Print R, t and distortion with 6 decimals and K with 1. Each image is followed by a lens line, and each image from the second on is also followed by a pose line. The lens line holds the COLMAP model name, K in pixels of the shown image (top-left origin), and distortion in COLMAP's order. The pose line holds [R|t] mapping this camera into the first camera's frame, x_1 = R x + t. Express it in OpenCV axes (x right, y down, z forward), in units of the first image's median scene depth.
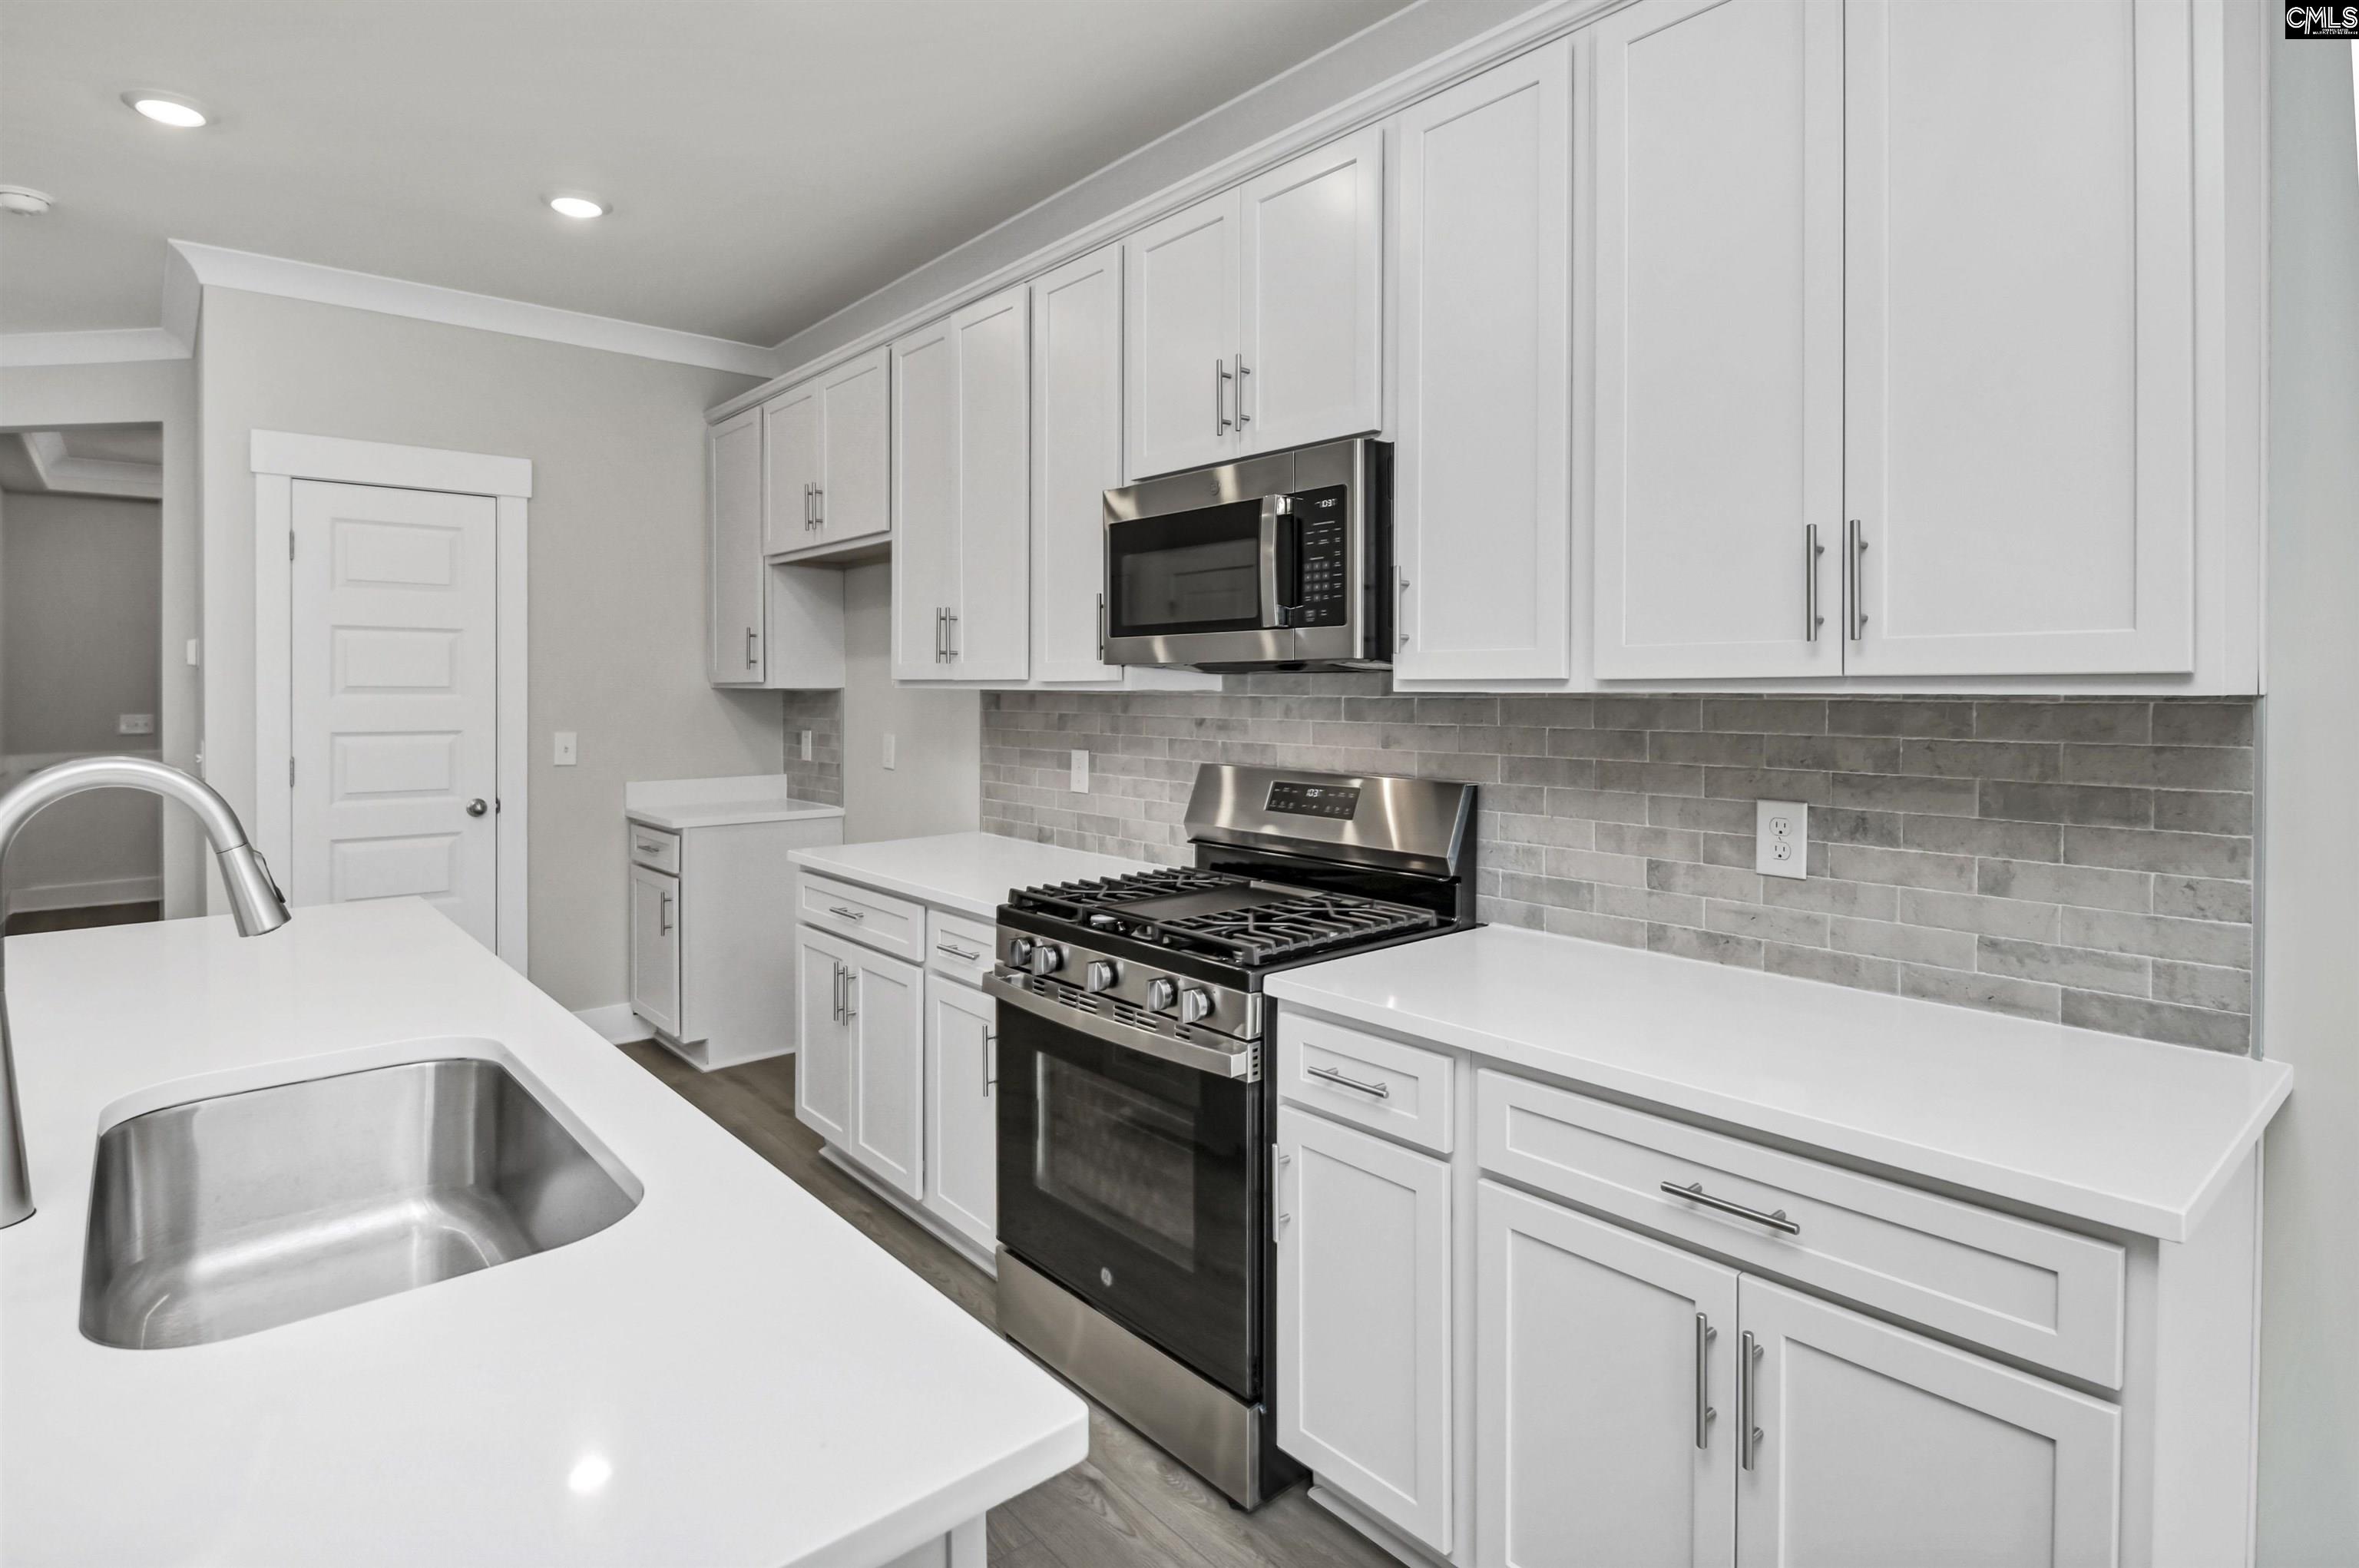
lens RADIAL K [[1183.6, 0, 1207.3], [0, 1183.6, 673.8], [0, 0, 1]] dist [0.001156, -0.005429]
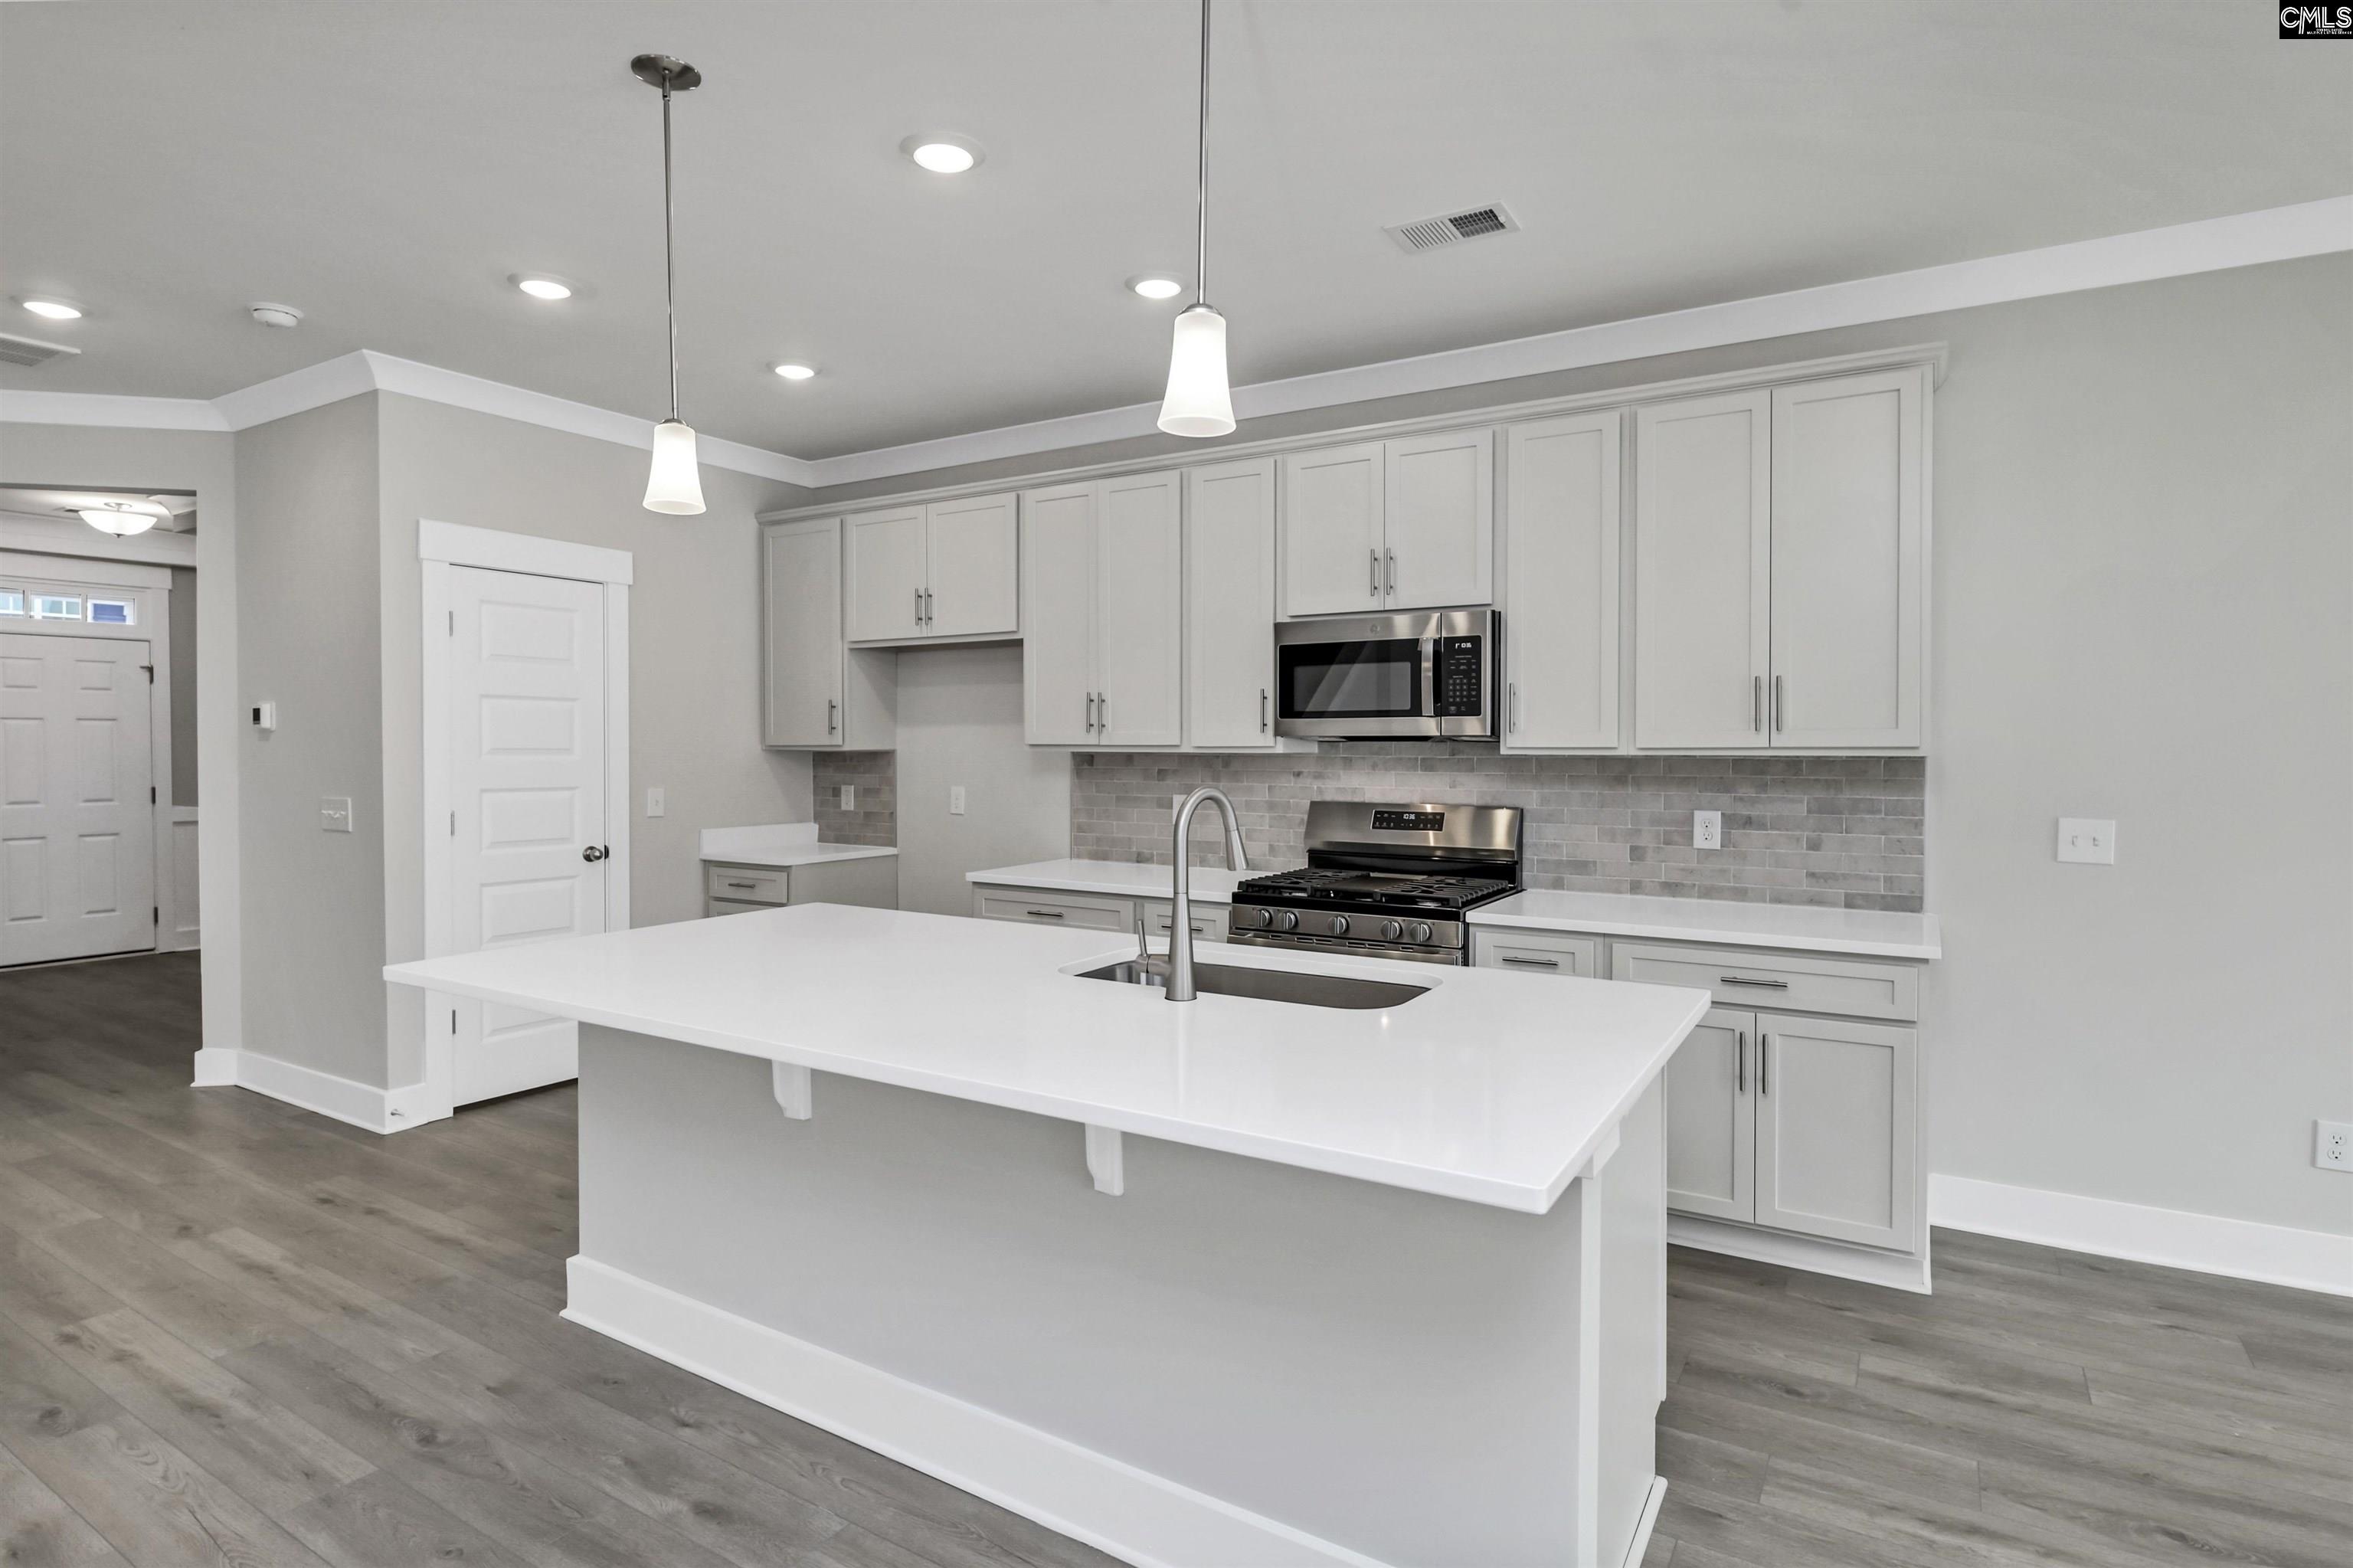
lens RADIAL K [[1180.7, 0, 1194.9], [0, 1180.7, 722.5], [0, 0, 1]] dist [0.001156, -0.005429]
pose [[0.952229, 0.008765, 0.305259, -0.693833], [-0.005795, 0.999927, -0.010634, -0.008767], [-0.305330, 0.008357, 0.952210, -0.451183]]
